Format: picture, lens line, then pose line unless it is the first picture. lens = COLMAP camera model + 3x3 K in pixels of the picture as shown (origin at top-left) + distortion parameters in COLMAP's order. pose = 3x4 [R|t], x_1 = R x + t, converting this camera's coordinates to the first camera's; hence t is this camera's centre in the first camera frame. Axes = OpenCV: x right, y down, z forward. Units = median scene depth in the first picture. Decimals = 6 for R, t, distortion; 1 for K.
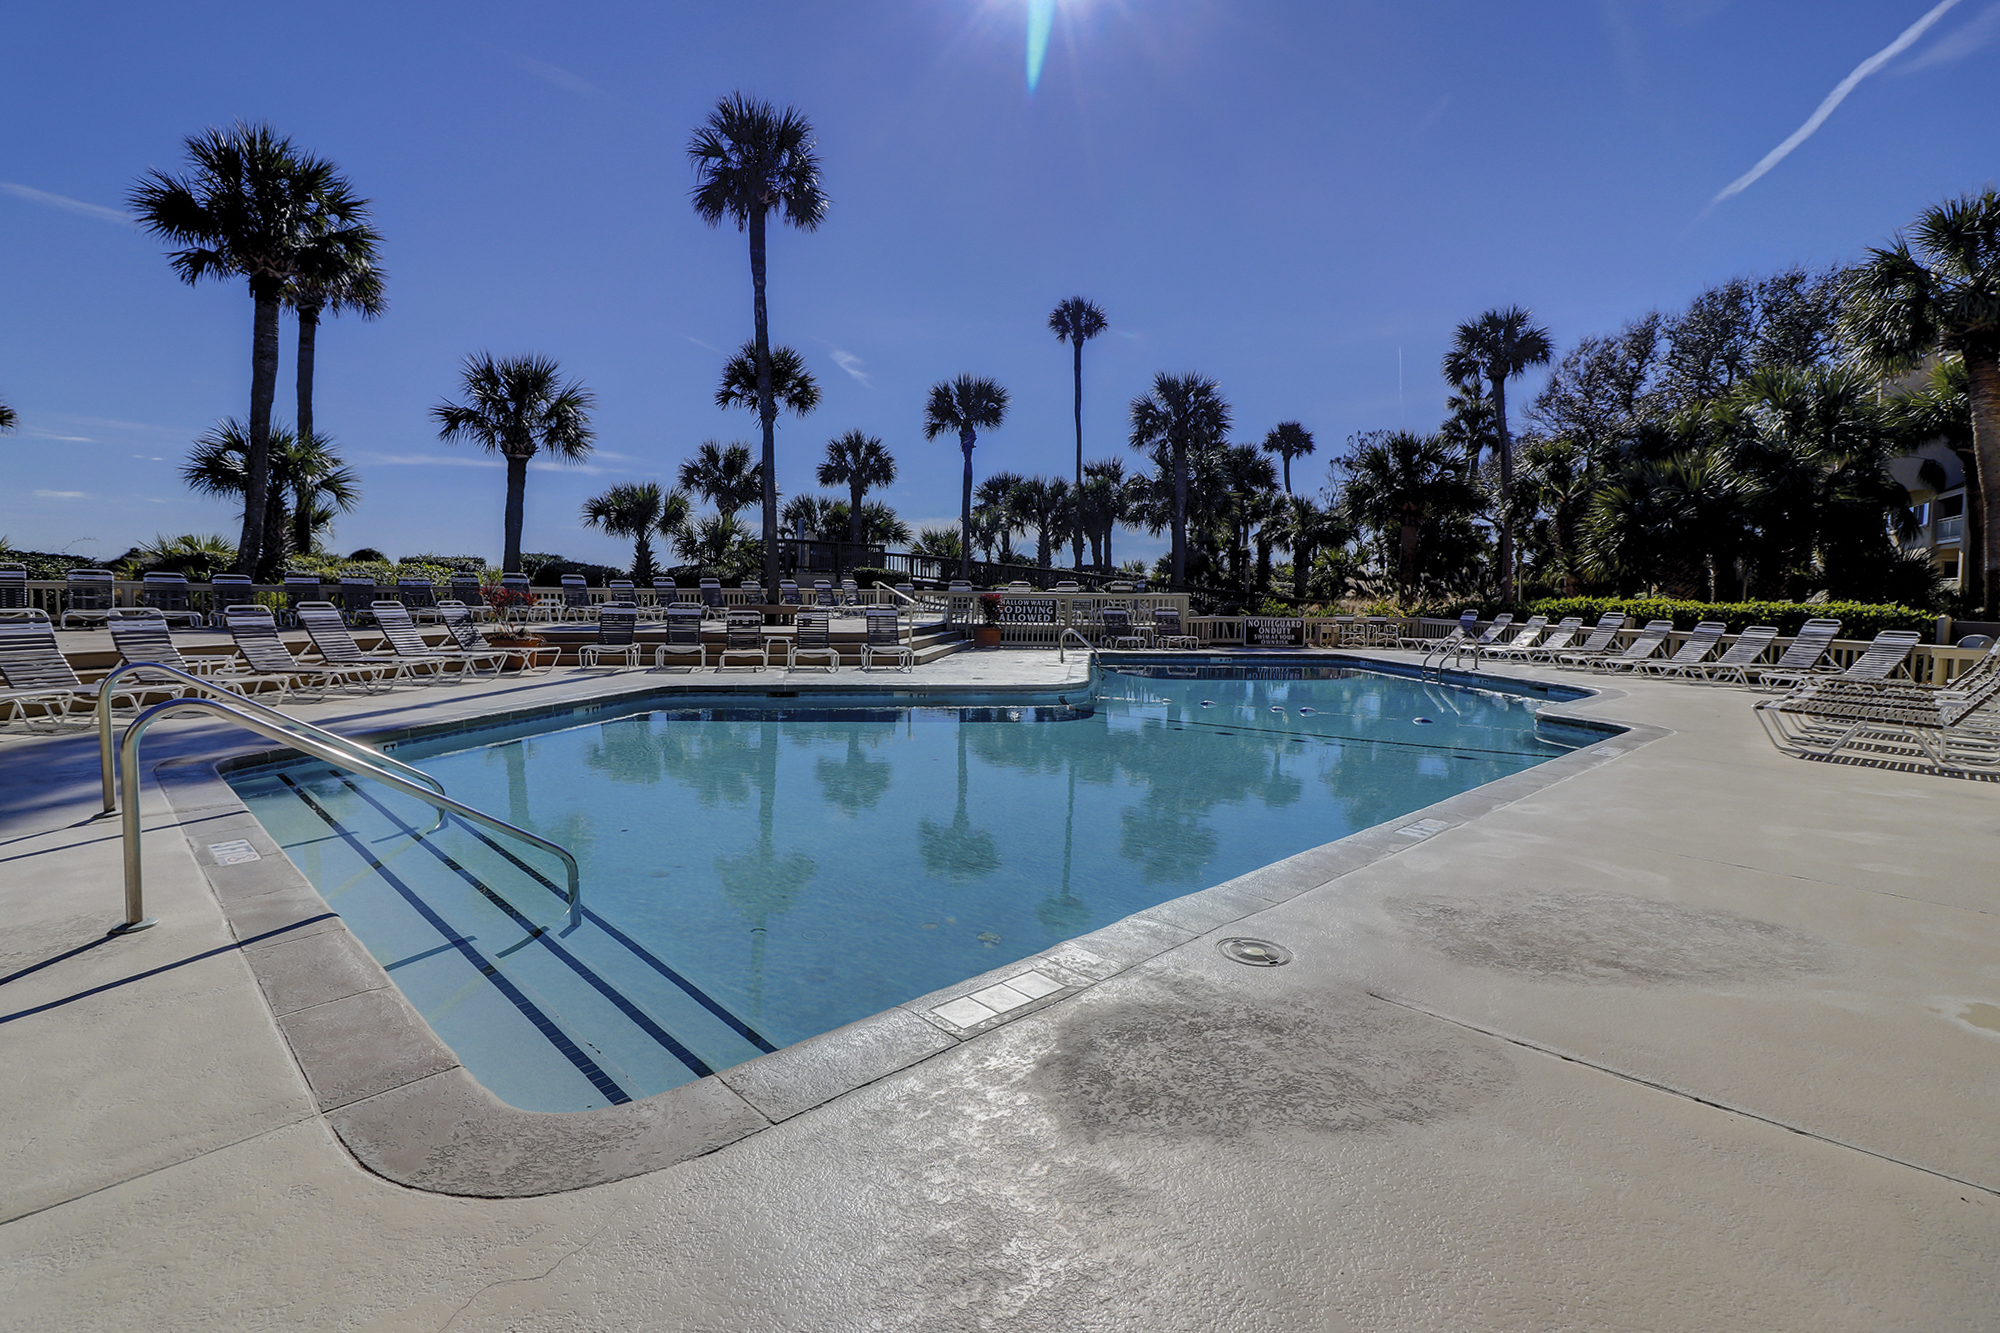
lens RADIAL K [[965.5, 0, 942.6], [0, 965.5, 593.0], [0, 0, 1]] dist [0.000877, 0.000330]
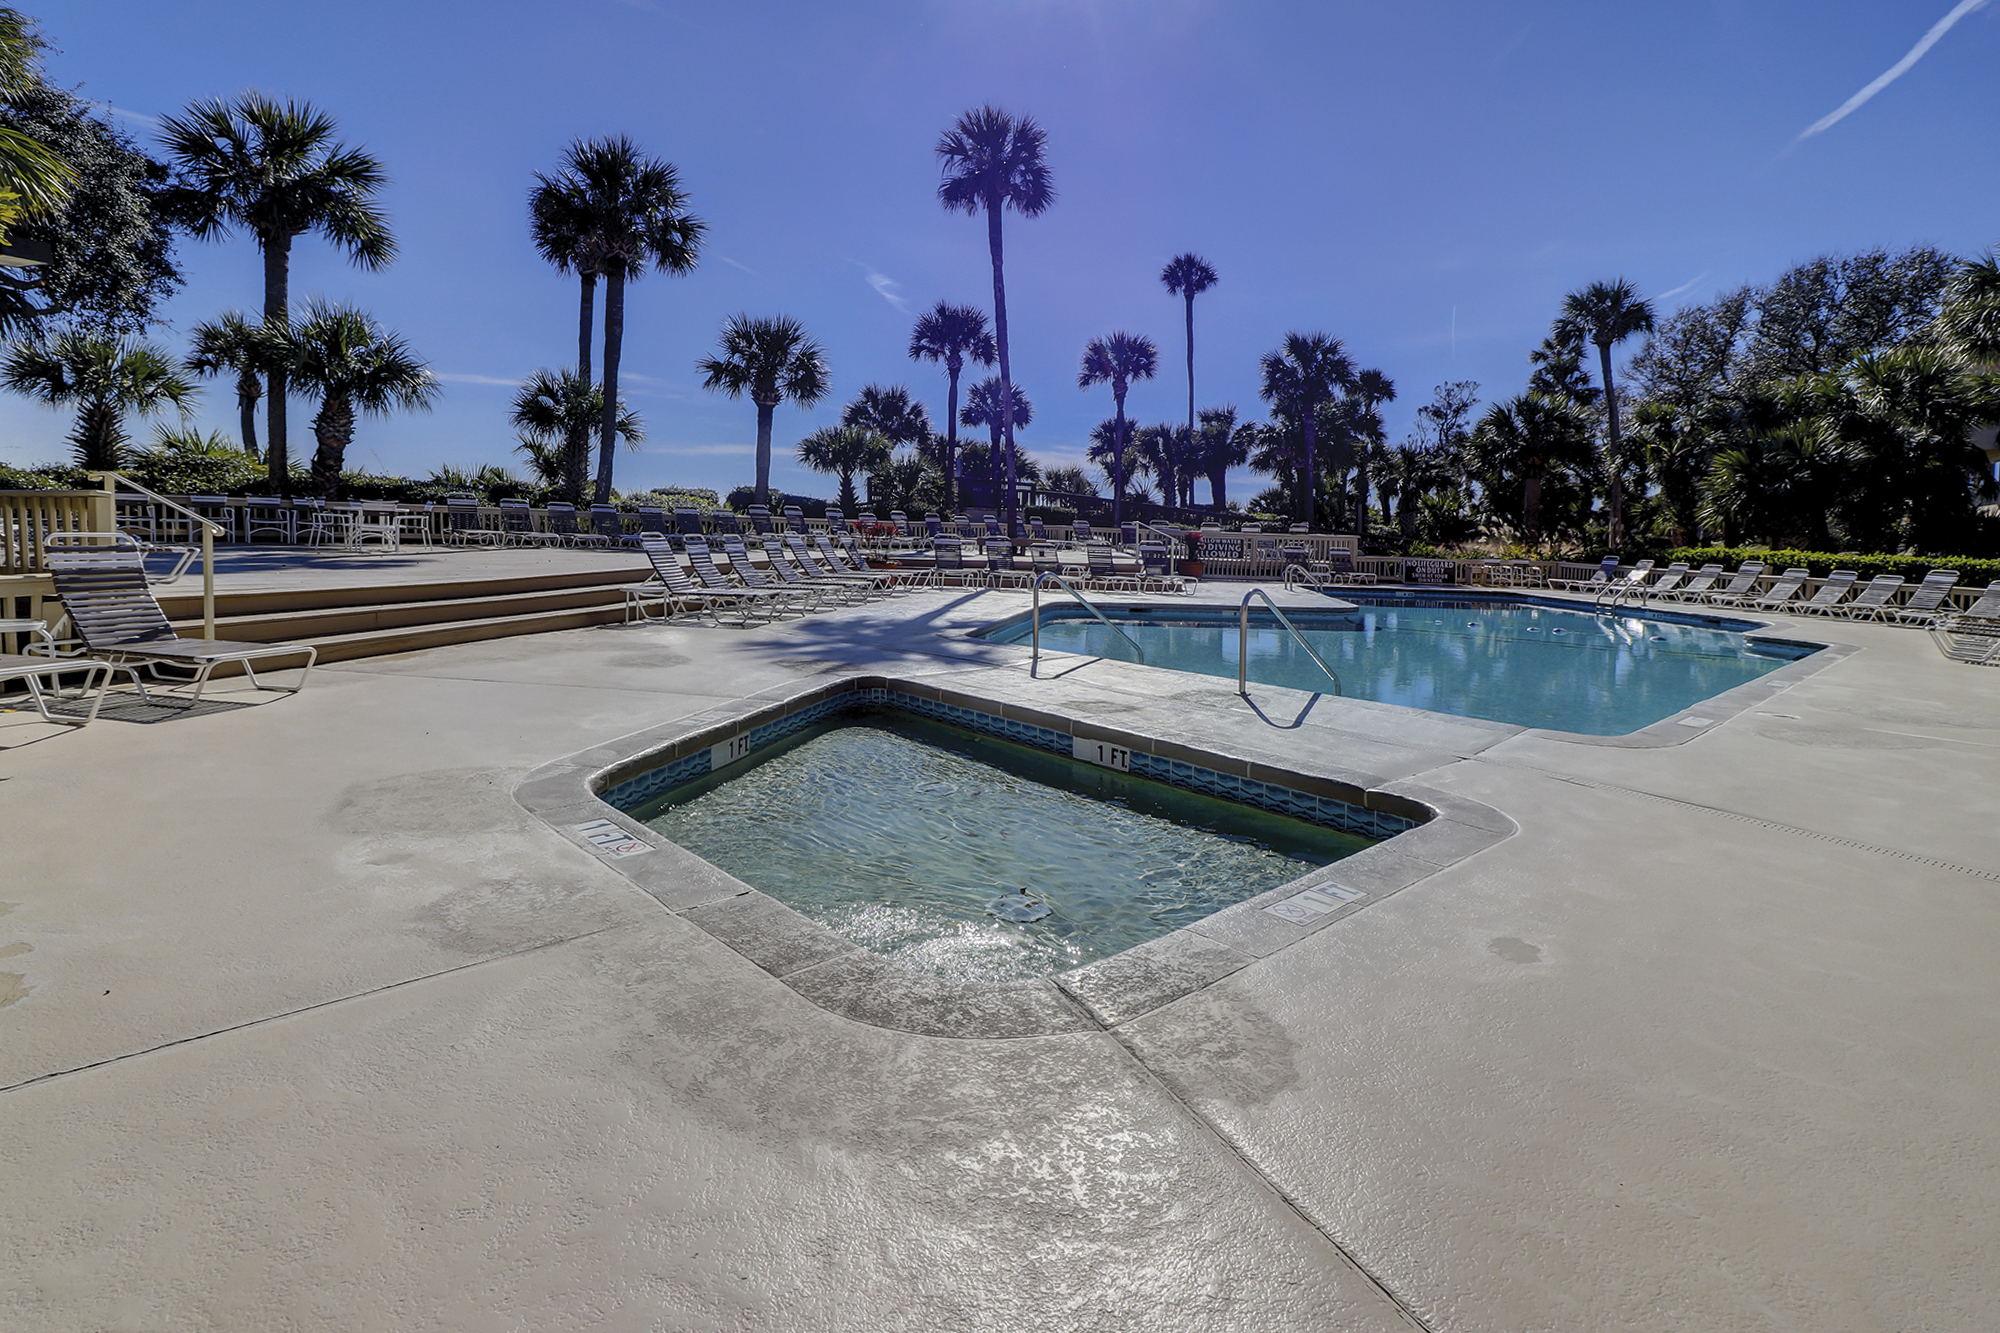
lens RADIAL K [[988.8, 0, 947.3], [0, 988.8, 485.1], [0, 0, 1]] dist [-0.001075, -0.000666]
pose [[0.999656, 0.021193, -0.015434, -0.197069], [-0.021790, 0.998979, -0.039563, -0.002420], [0.014579, 0.039885, 0.999098, -0.163959]]
